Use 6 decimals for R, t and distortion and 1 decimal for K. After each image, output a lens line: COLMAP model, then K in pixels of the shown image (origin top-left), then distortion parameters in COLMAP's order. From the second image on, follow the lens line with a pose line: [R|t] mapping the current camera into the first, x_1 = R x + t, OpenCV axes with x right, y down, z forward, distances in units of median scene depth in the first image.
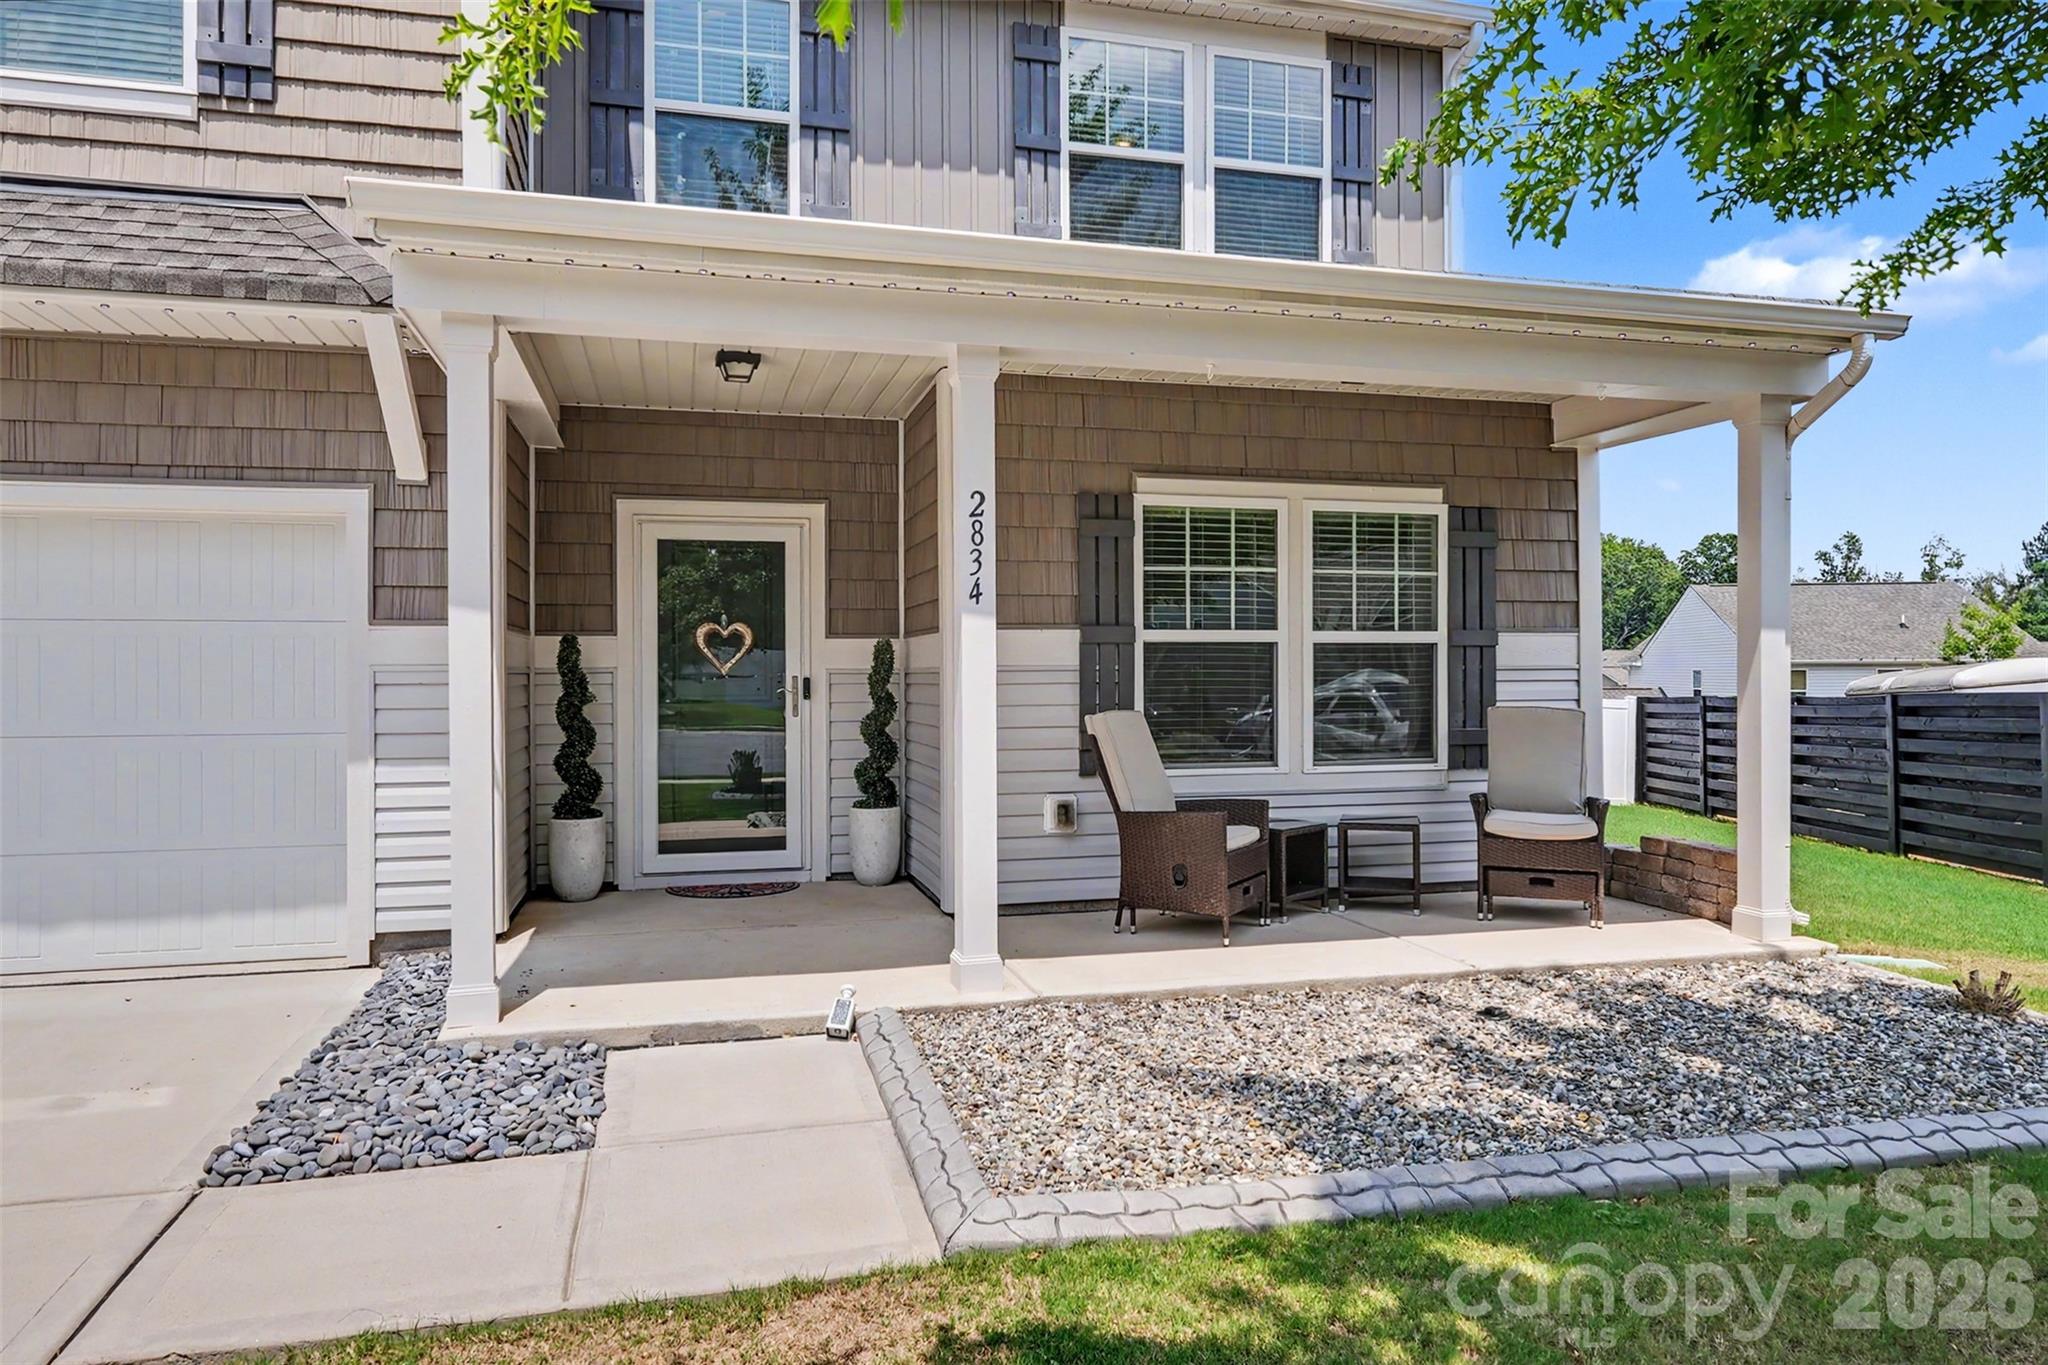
lens RADIAL K [[1348.6, 0, 1016.2], [0, 1348.6, 664.3], [0, 0, 1]] dist [0.002608, 0.000283]
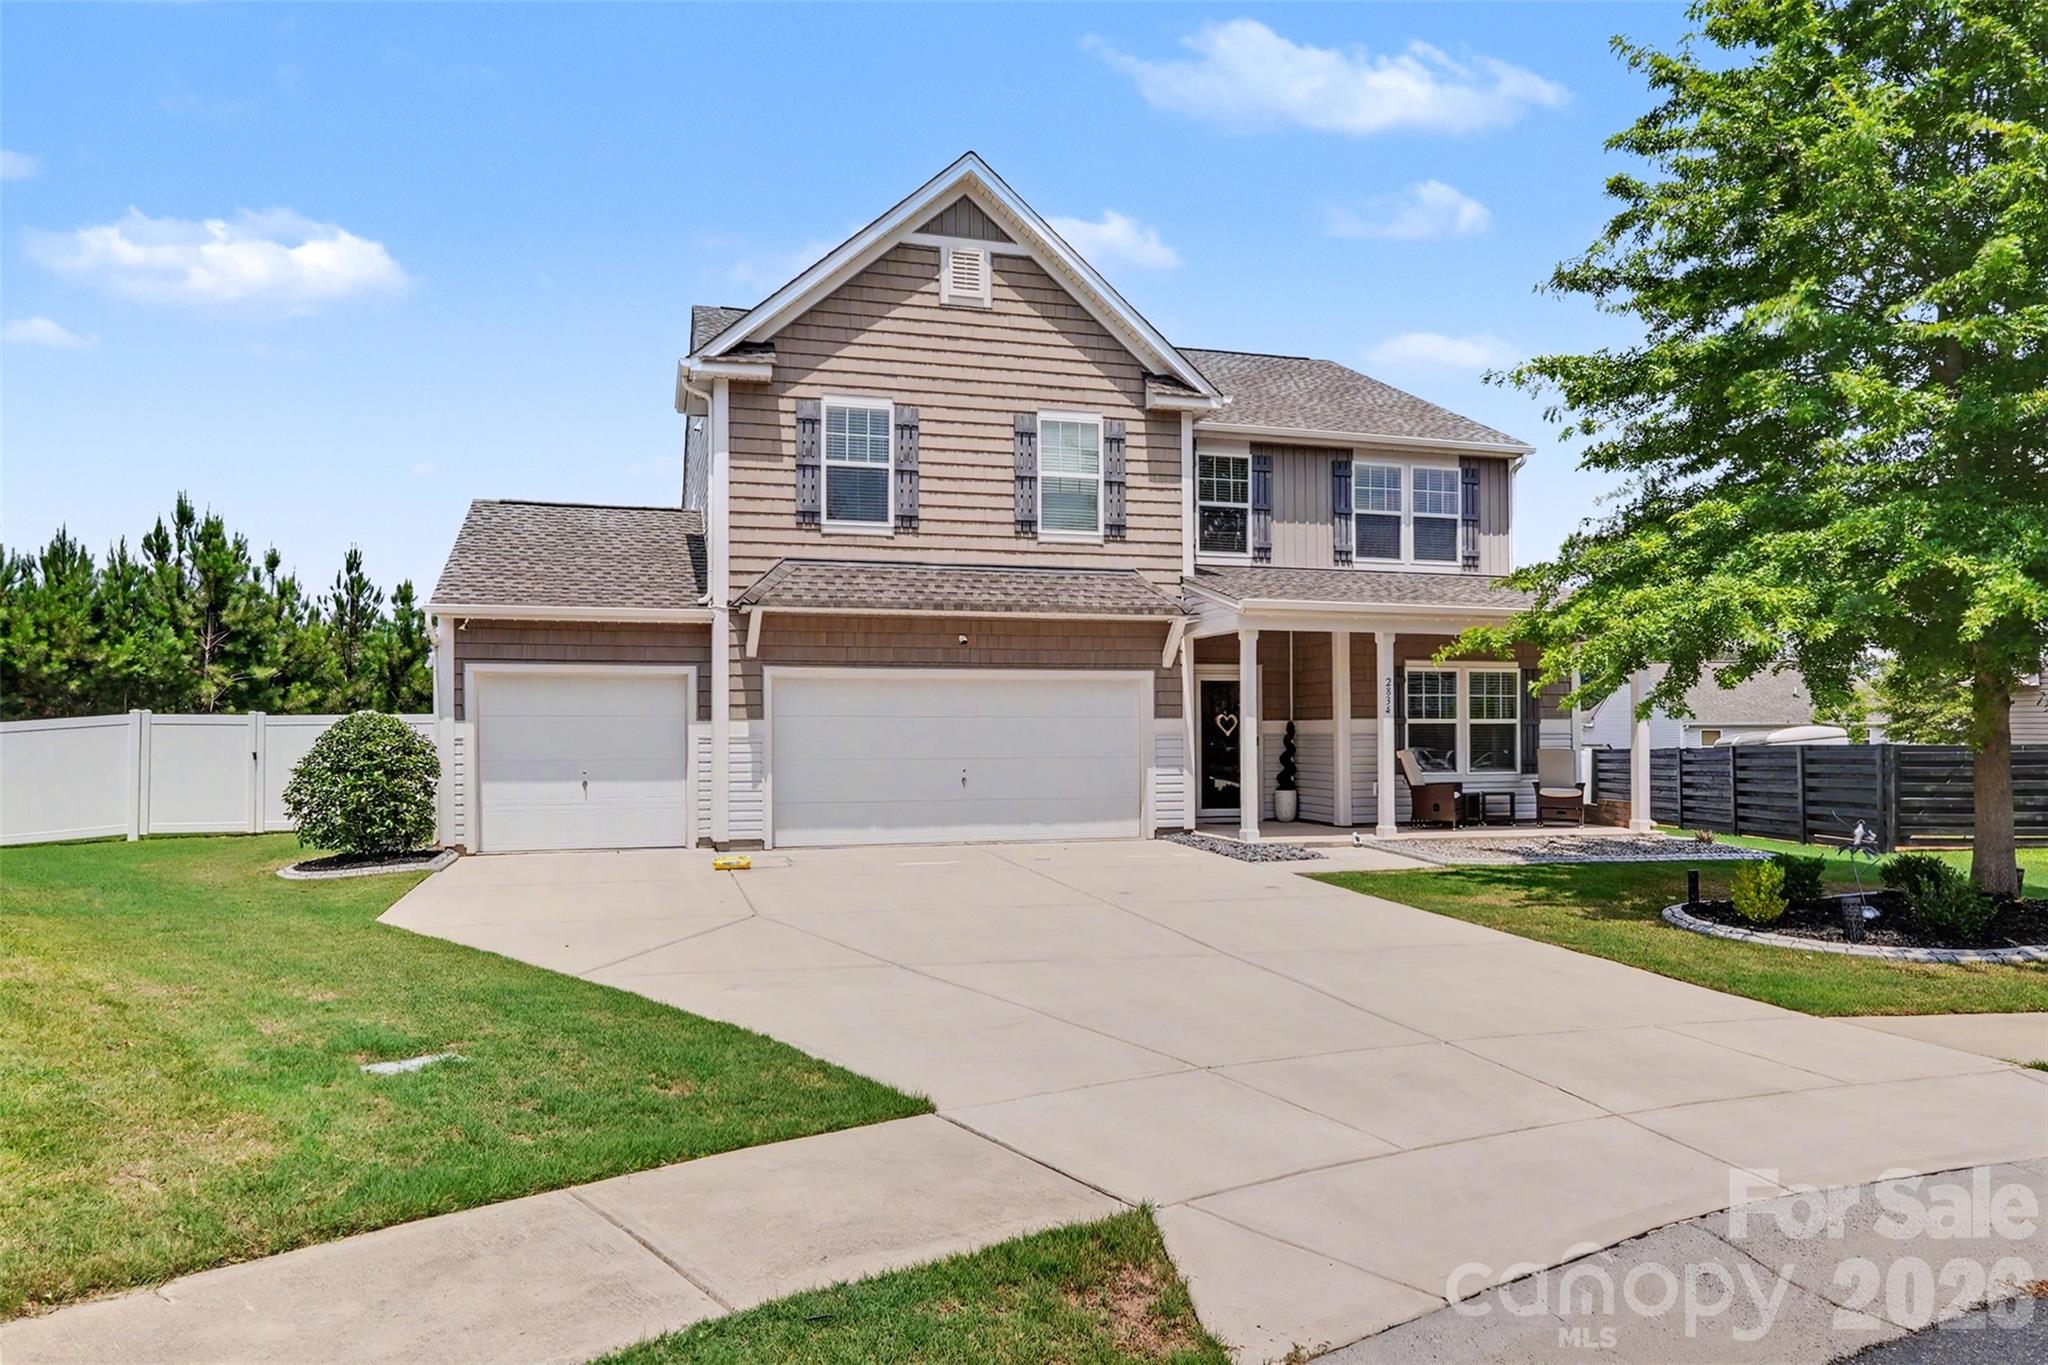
lens RADIAL K [[1348.6, 0, 1019.4], [0, 1348.6, 700.4], [0, 0, 1]] dist [0.002608, 0.000283]
pose [[0.999500, 0.001915, 0.031557, -0.717248], [-0.001416, 0.999874, -0.015807, -0.018600], [-0.031583, 0.015754, 0.999377, -1.537016]]
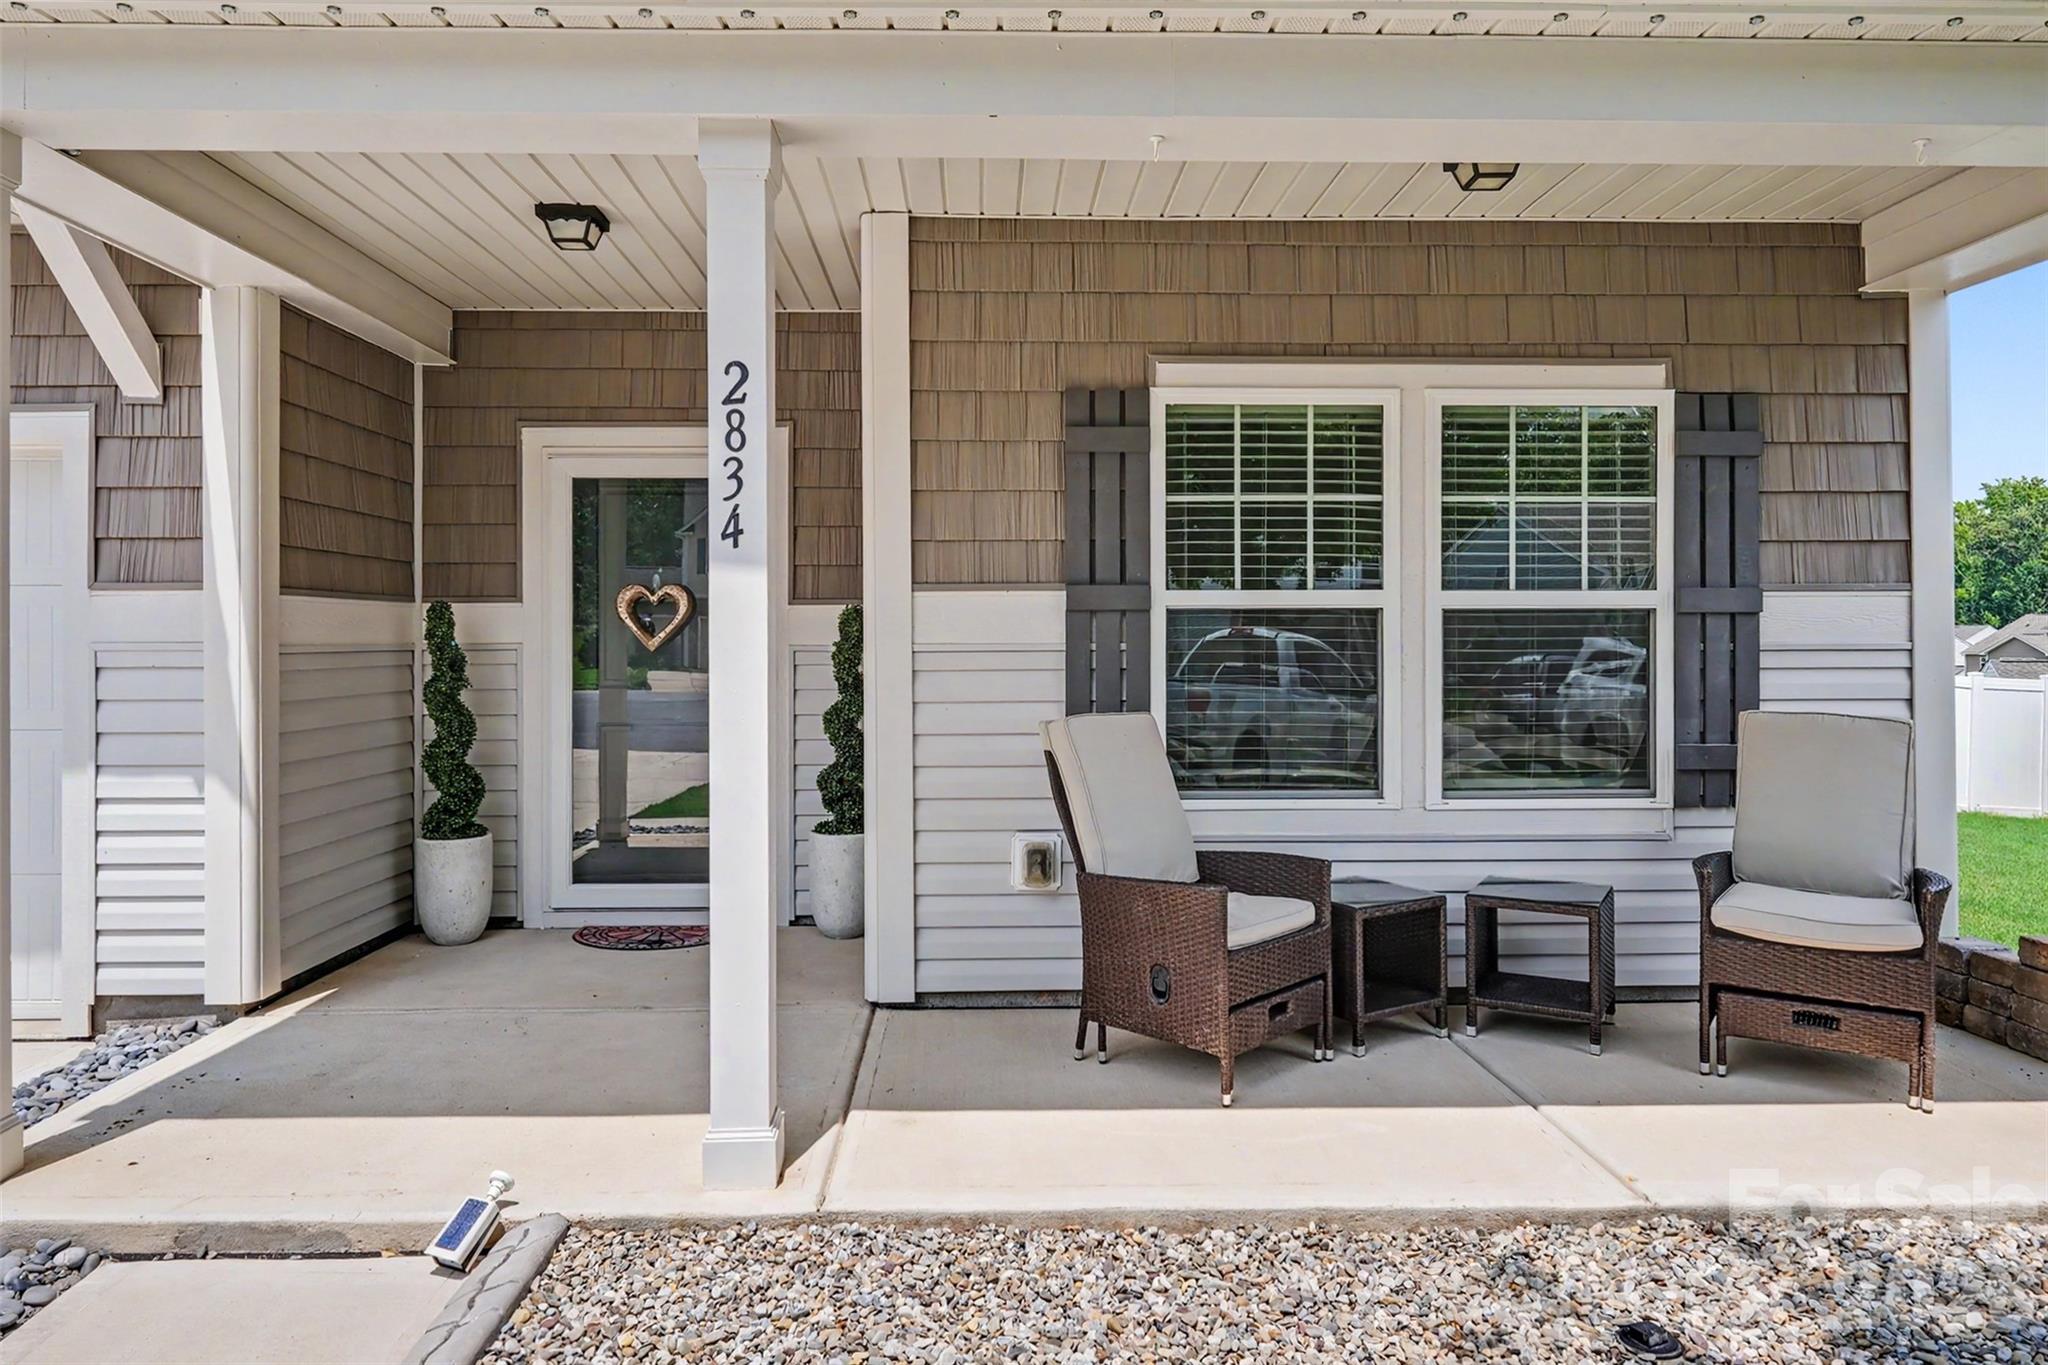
lens RADIAL K [[1348.6, 0, 1010.7], [0, 1348.6, 628.4], [0, 0, 1]] dist [0.002608, 0.000283]
pose [[0.972317, 0.000323, -0.233664, 0.170631], [-0.000450, 1.000000, -0.000491, -0.006100], [0.233664, 0.000583, 0.972317, 0.320997]]
